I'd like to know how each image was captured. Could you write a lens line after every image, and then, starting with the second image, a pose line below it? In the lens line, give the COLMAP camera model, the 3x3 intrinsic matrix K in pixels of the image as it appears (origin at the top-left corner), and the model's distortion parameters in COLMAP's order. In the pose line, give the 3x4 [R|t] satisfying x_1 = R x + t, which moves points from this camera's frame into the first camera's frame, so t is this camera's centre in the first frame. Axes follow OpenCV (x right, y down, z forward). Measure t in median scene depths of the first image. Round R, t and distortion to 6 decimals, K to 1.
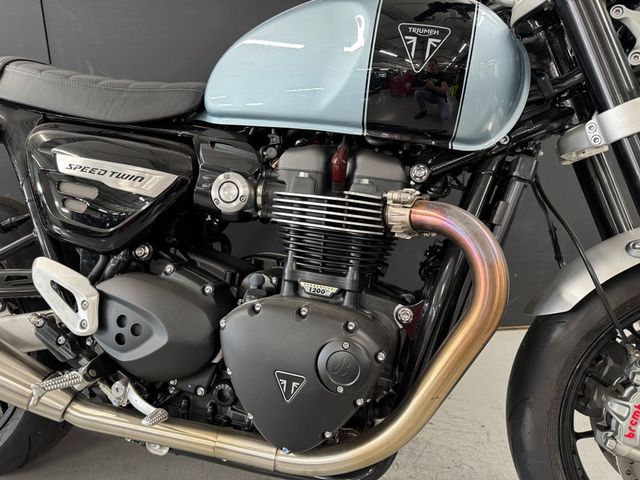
lens RADIAL K [[453.3, 0, 320.0], [0, 453.3, 240.0], [0, 0, 1]] dist [0.002621, -0.001804]
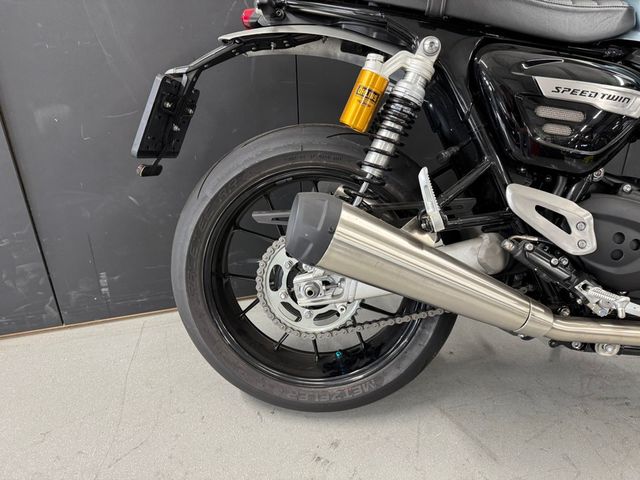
lens RADIAL K [[453.3, 0, 320.0], [0, 453.3, 240.0], [0, 0, 1]] dist [0.002621, -0.001804]
pose [[0.984790, -0.074199, 0.157108, -1.257287], [0.051719, 0.988424, 0.142627, -0.004517], [-0.165872, -0.132332, 0.977228, 0.070602]]
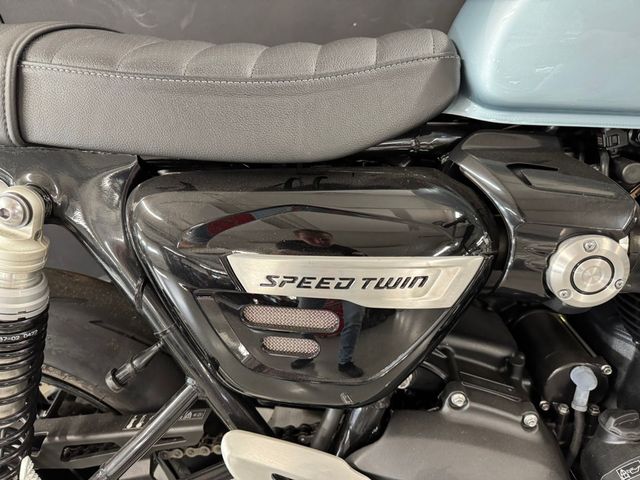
lens RADIAL K [[453.3, 0, 320.0], [0, 453.3, 240.0], [0, 0, 1]] dist [0.002621, -0.001804]
pose [[0.975577, -0.190717, 0.108981, -0.548708], [0.152440, 0.945046, 0.289222, -0.338312], [-0.158152, -0.265546, 0.951038, 0.547748]]
